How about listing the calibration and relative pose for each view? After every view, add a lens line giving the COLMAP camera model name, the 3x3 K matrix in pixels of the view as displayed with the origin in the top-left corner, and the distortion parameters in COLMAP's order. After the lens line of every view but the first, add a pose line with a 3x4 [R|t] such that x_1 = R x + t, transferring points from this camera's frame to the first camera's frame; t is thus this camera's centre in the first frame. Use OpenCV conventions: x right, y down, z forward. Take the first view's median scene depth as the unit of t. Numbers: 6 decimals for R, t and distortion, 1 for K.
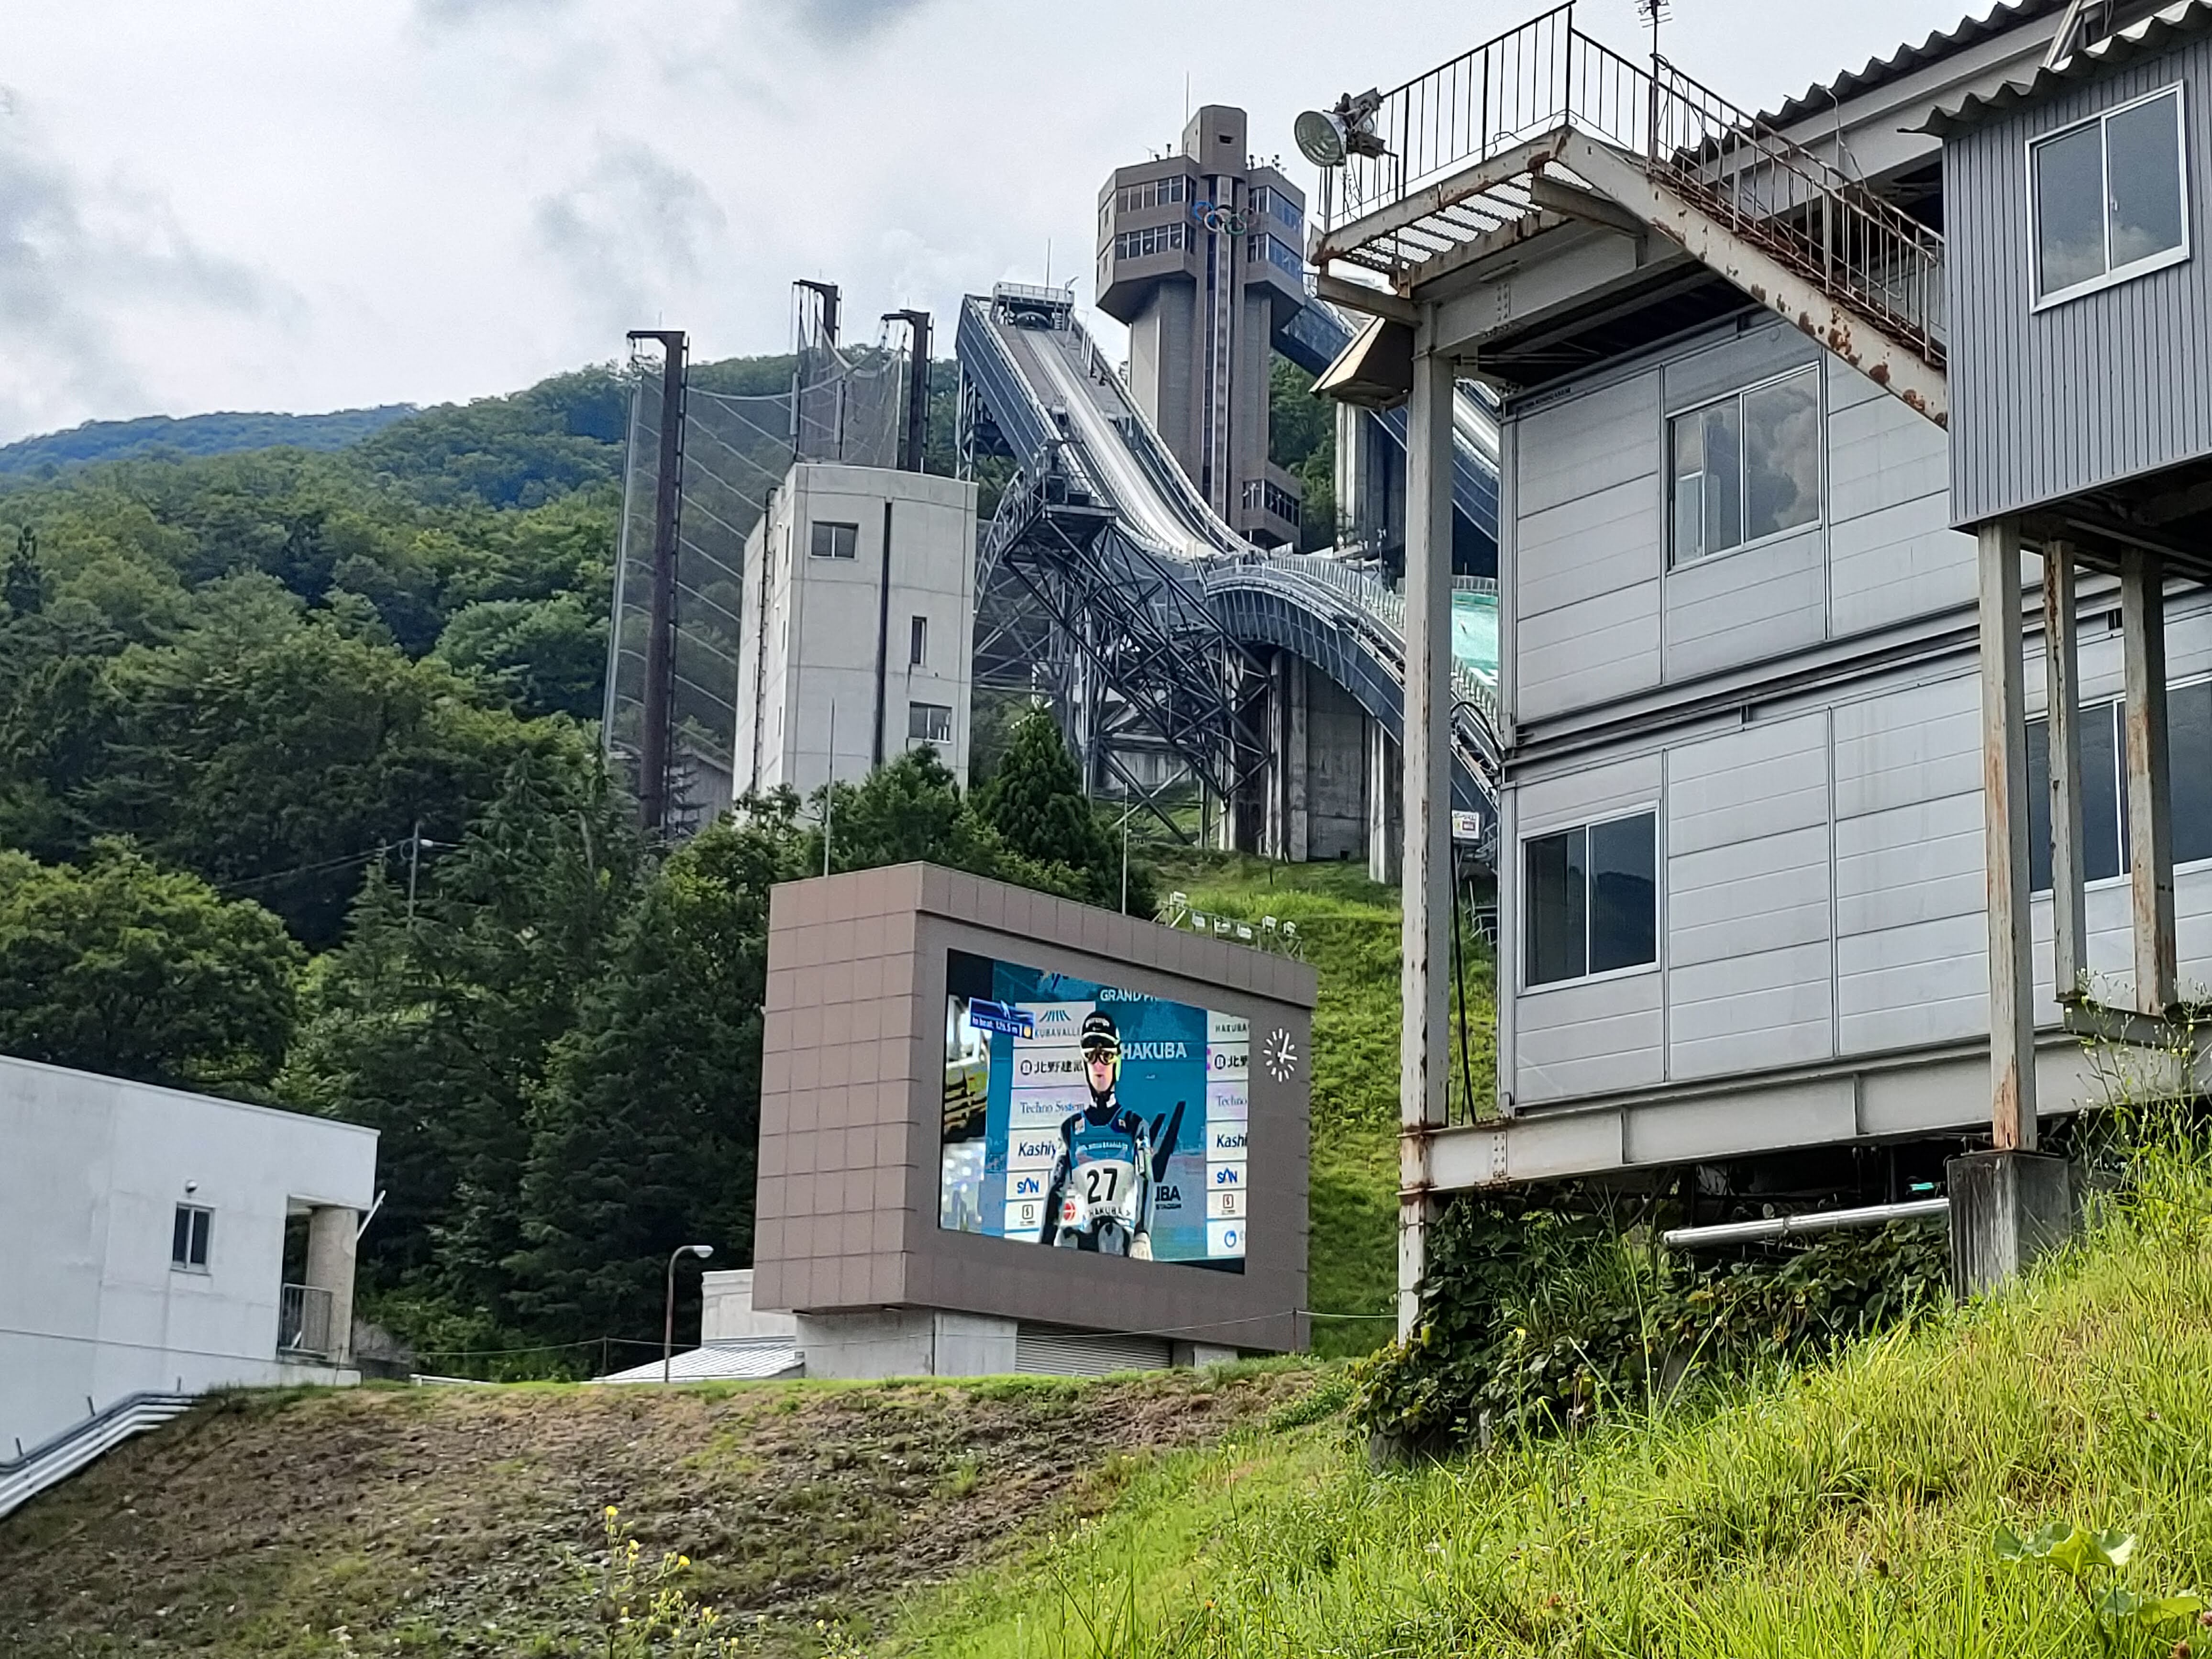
lens RADIAL K [[3621.2, 0, 1114.2], [0, 3621.2, 872.3], [0, 0, 1]] dist [0.035406, 0.066868]
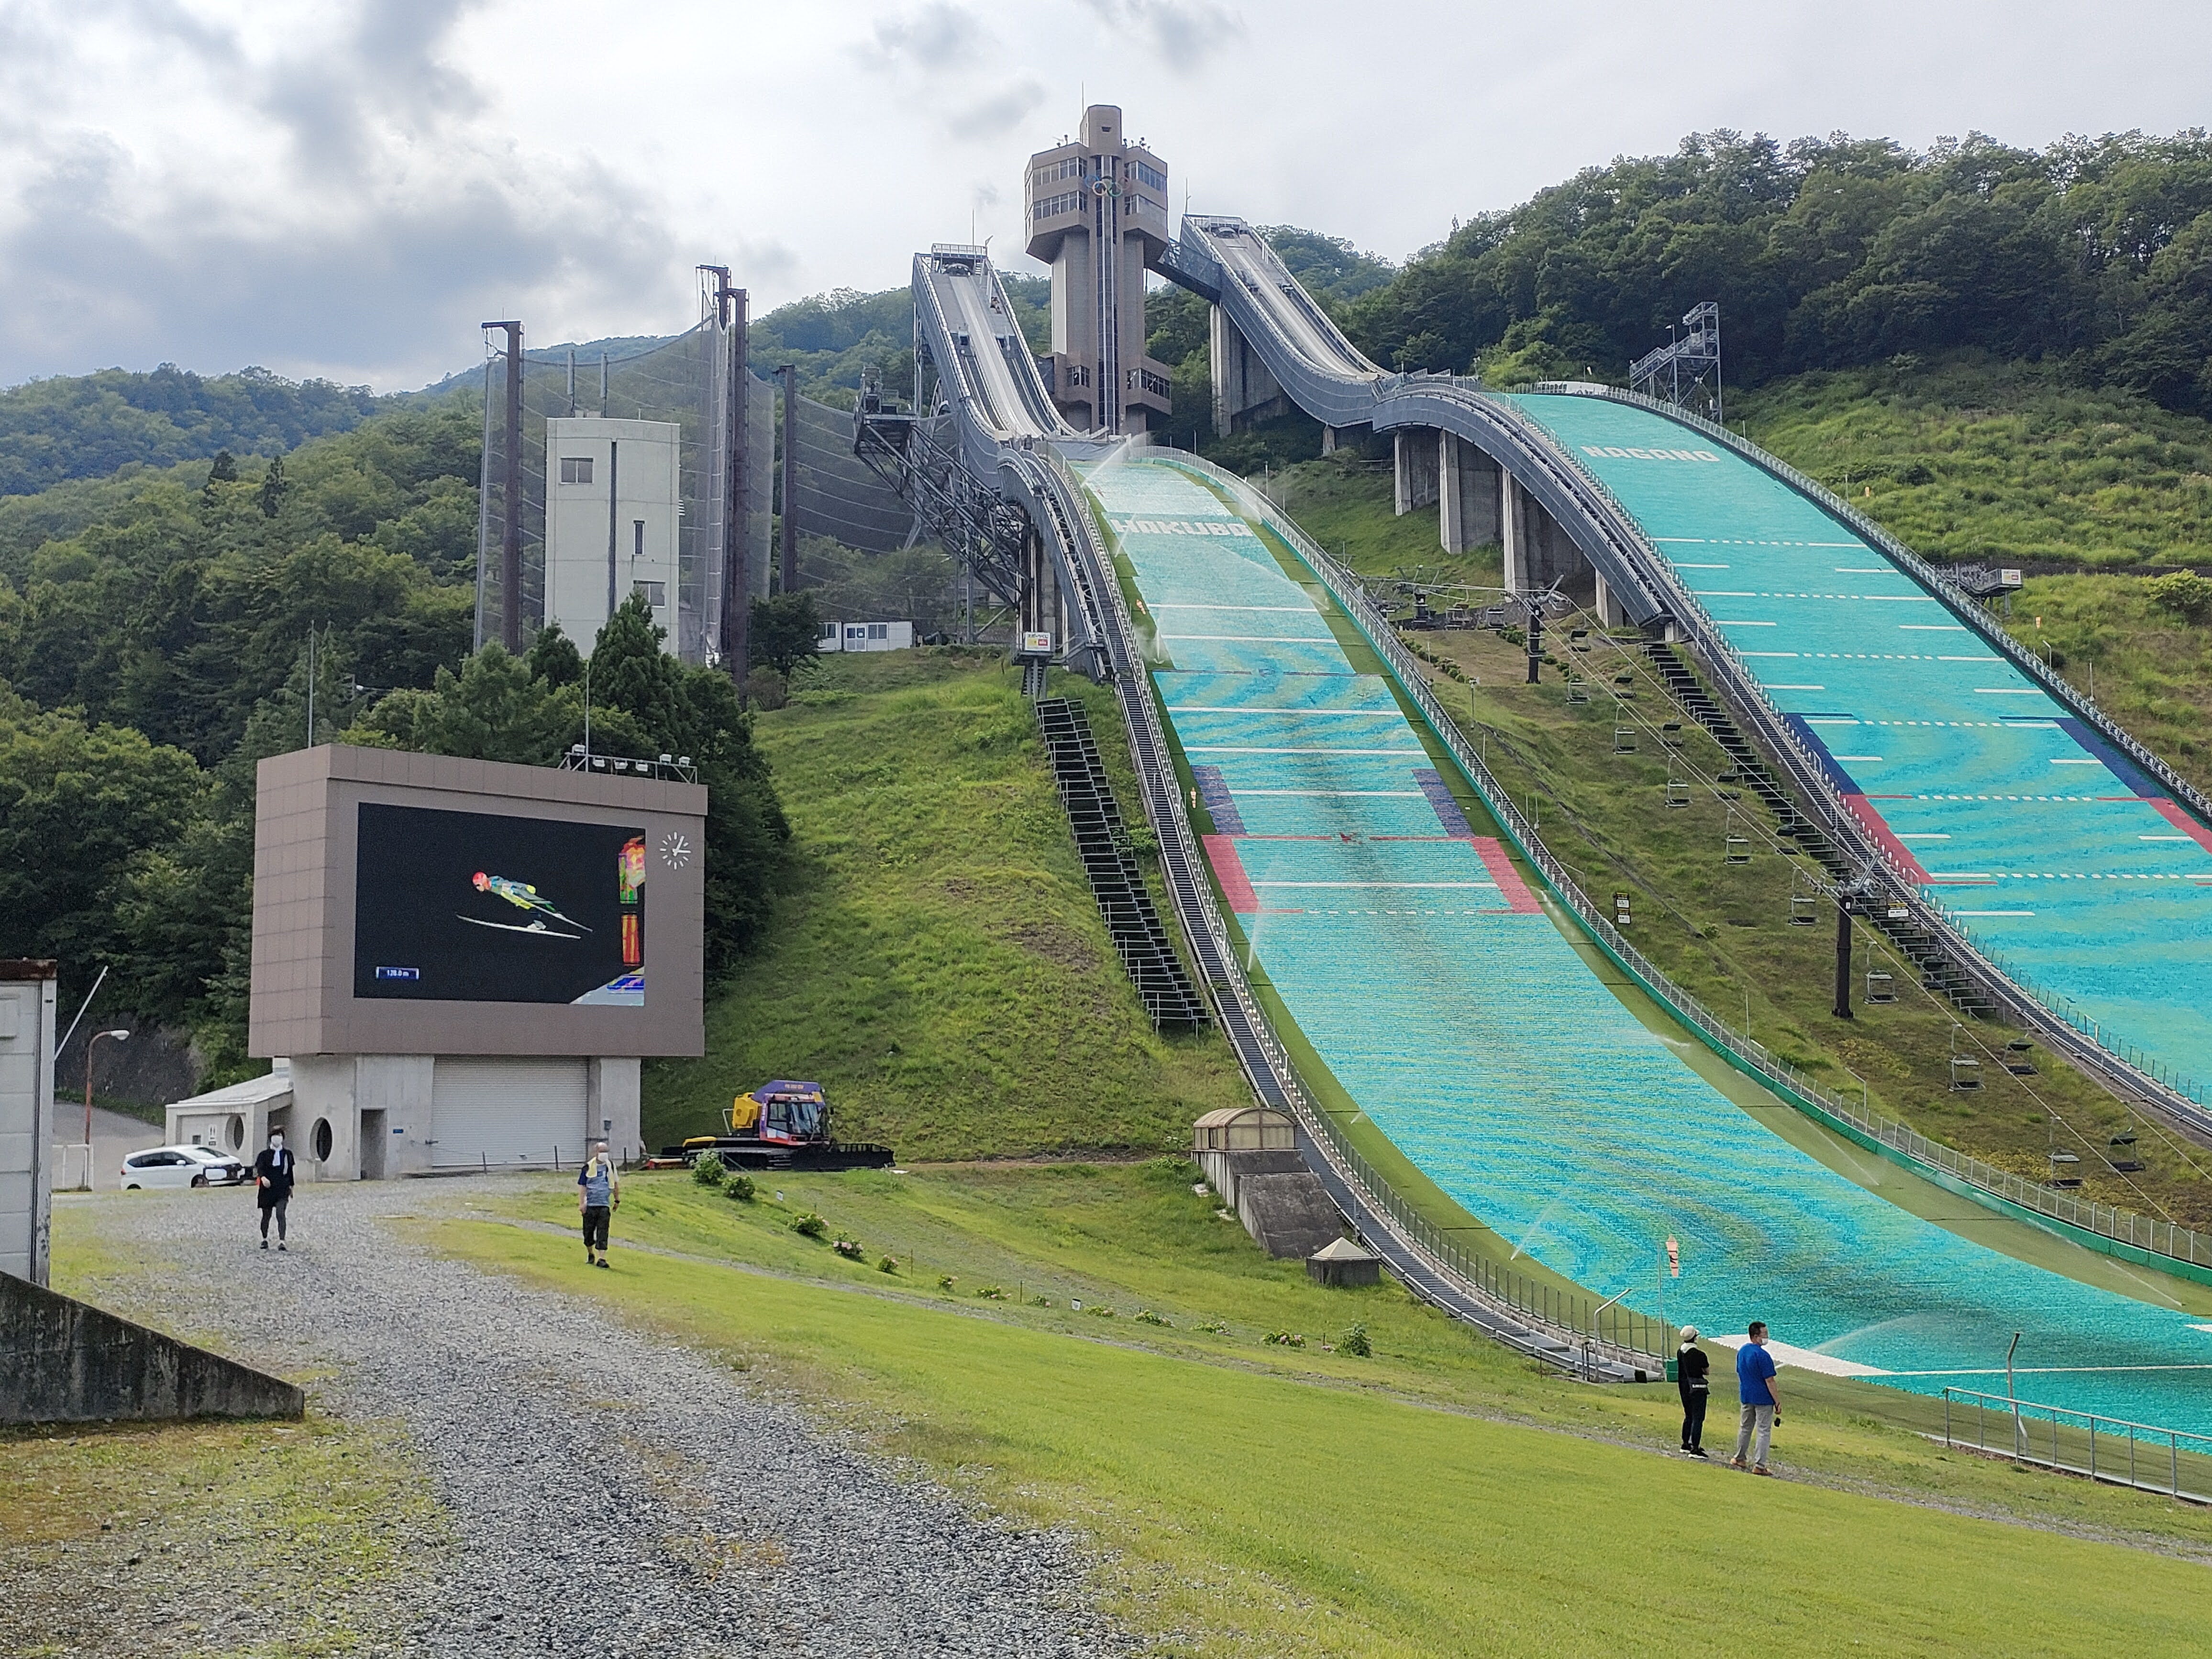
lens RADIAL K [[2424.0, 0, 1112.4], [0, 2424.0, 825.4], [0, 0, 1]] dist [0.038252, 0.050746]
pose [[0.996470, -0.048757, -0.068345, 0.218093], [0.054540, 0.994846, 0.085477, -0.024730], [0.063825, -0.088902, 0.993993, 0.042057]]
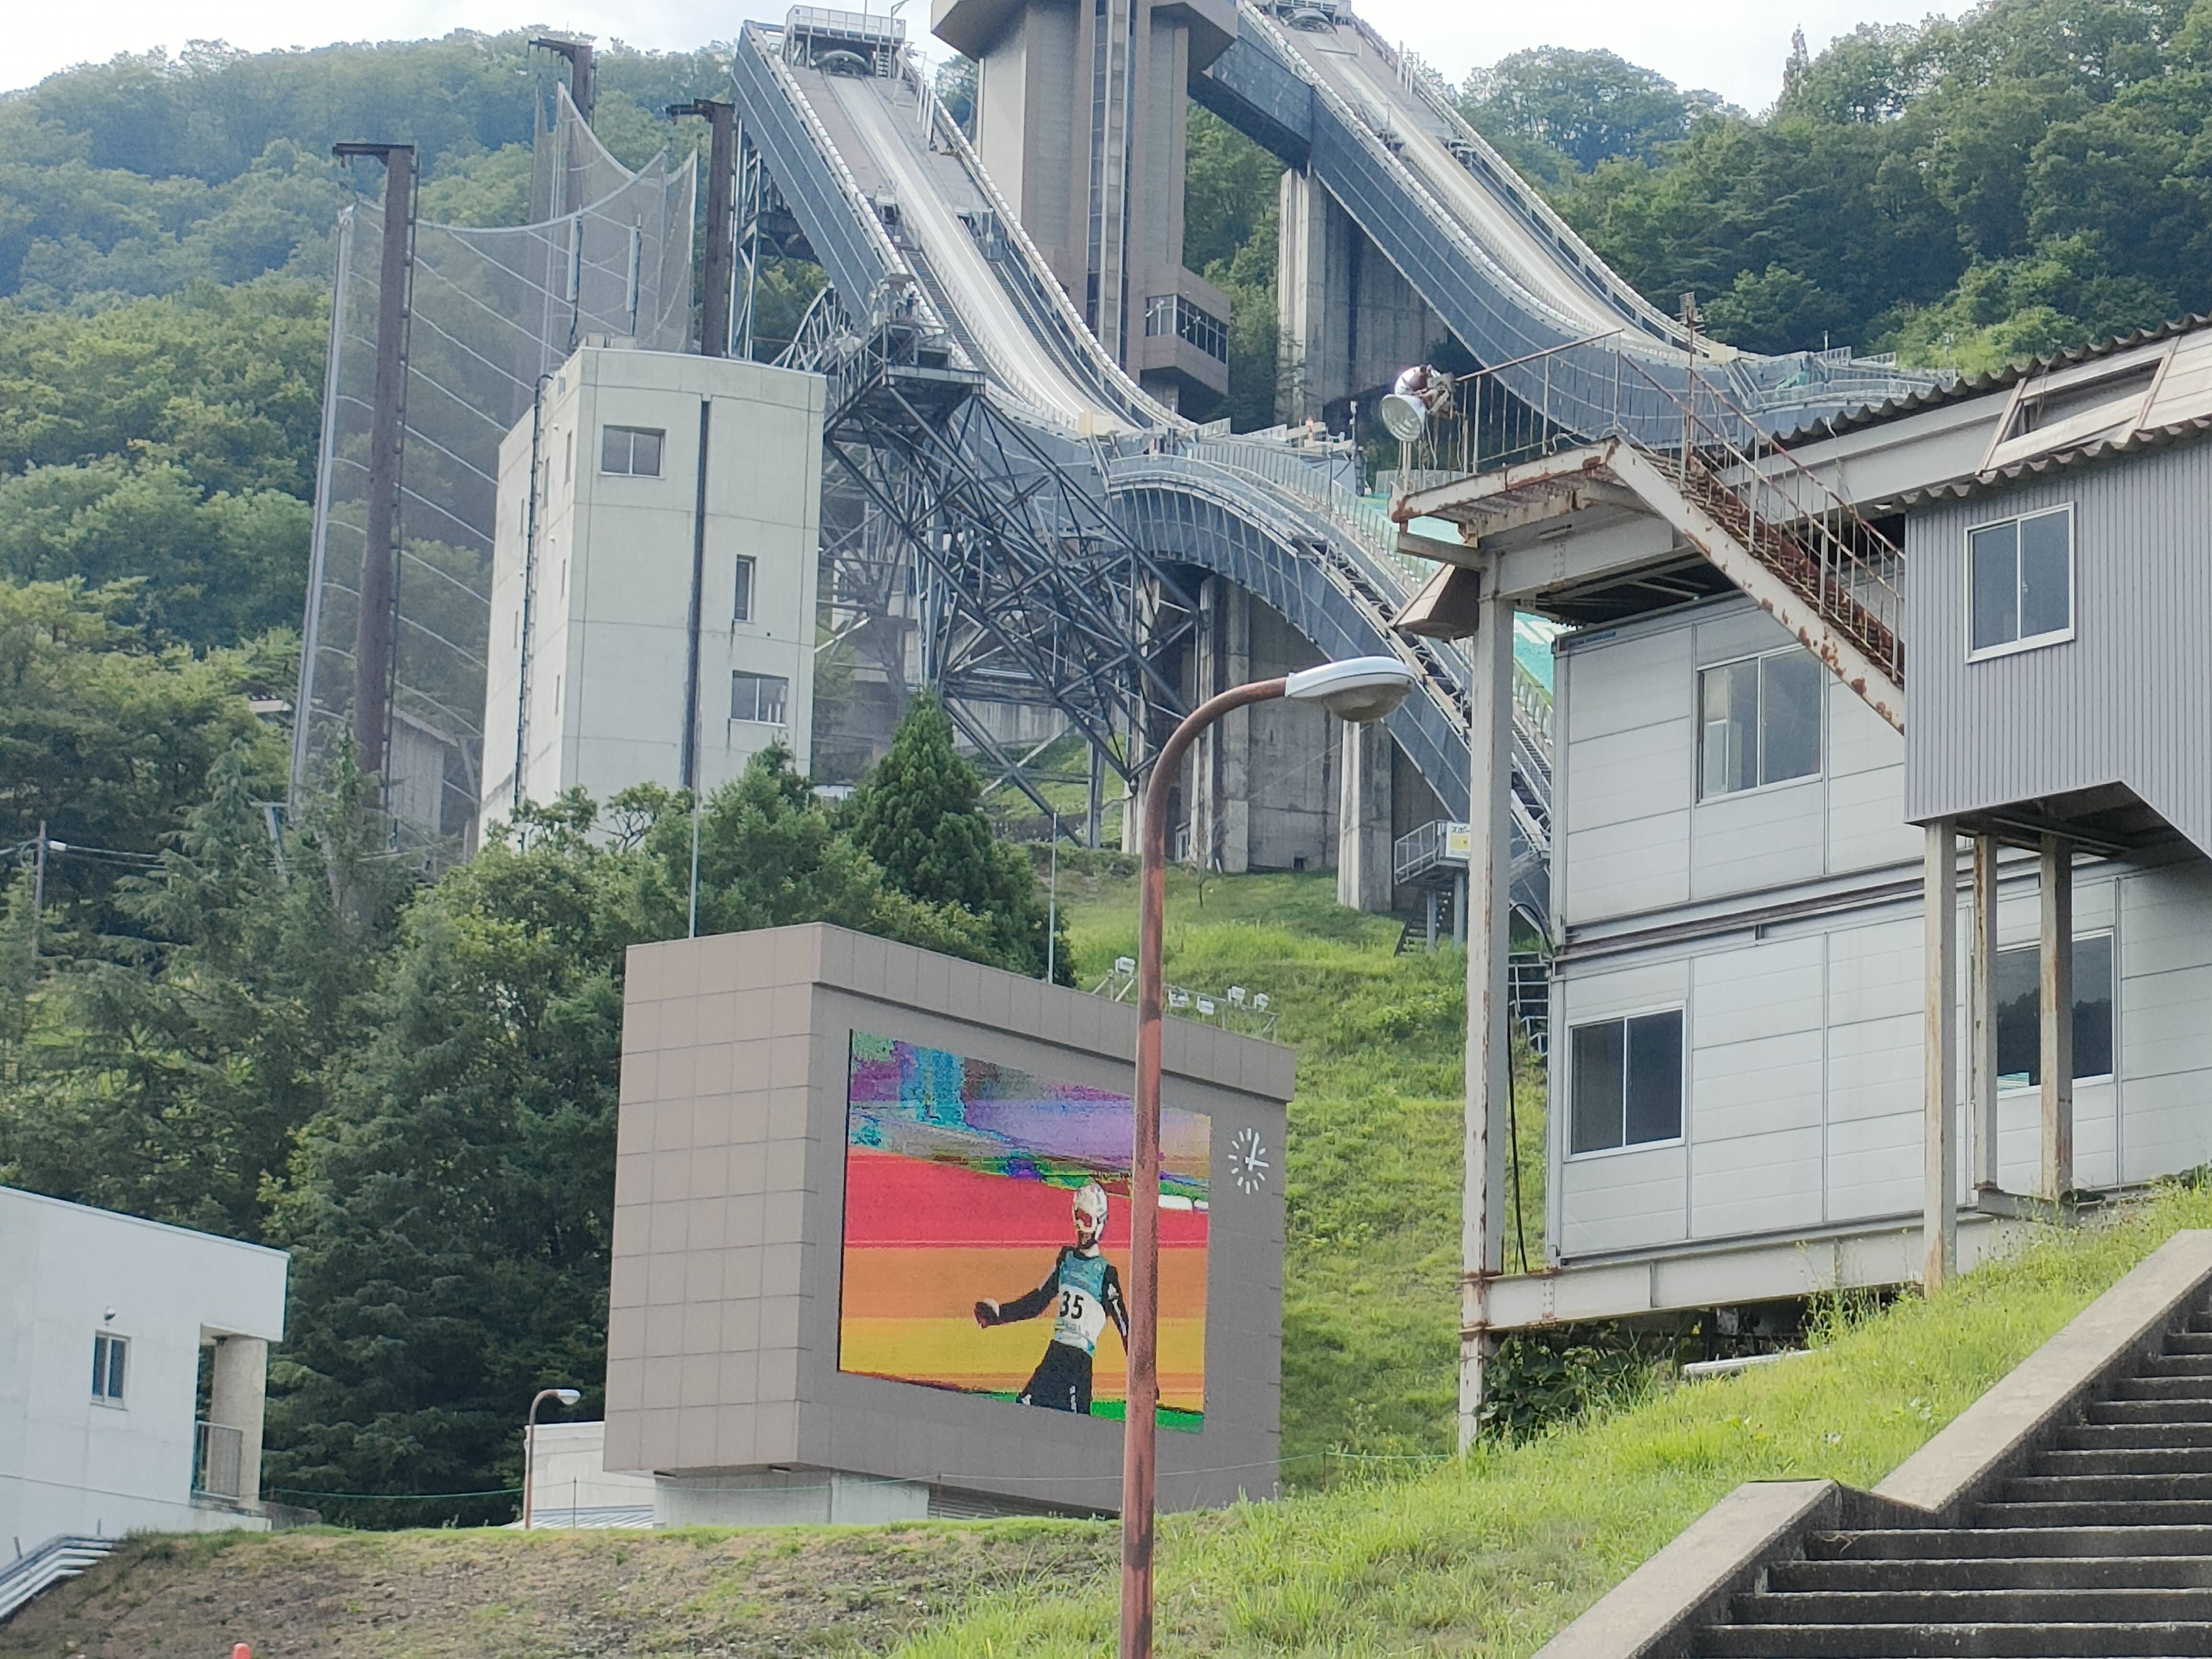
lens RADIAL K [[5709.7, 0, 1110.3], [0, 5709.7, 897.5], [0, 0, 1]] dist [0.007817, 0.239354]
pose [[0.999232, 0.012242, 0.037234, -0.024534], [-0.012678, 0.999854, 0.011492, -0.016636], [-0.037088, -0.011955, 0.999241, -0.195709]]
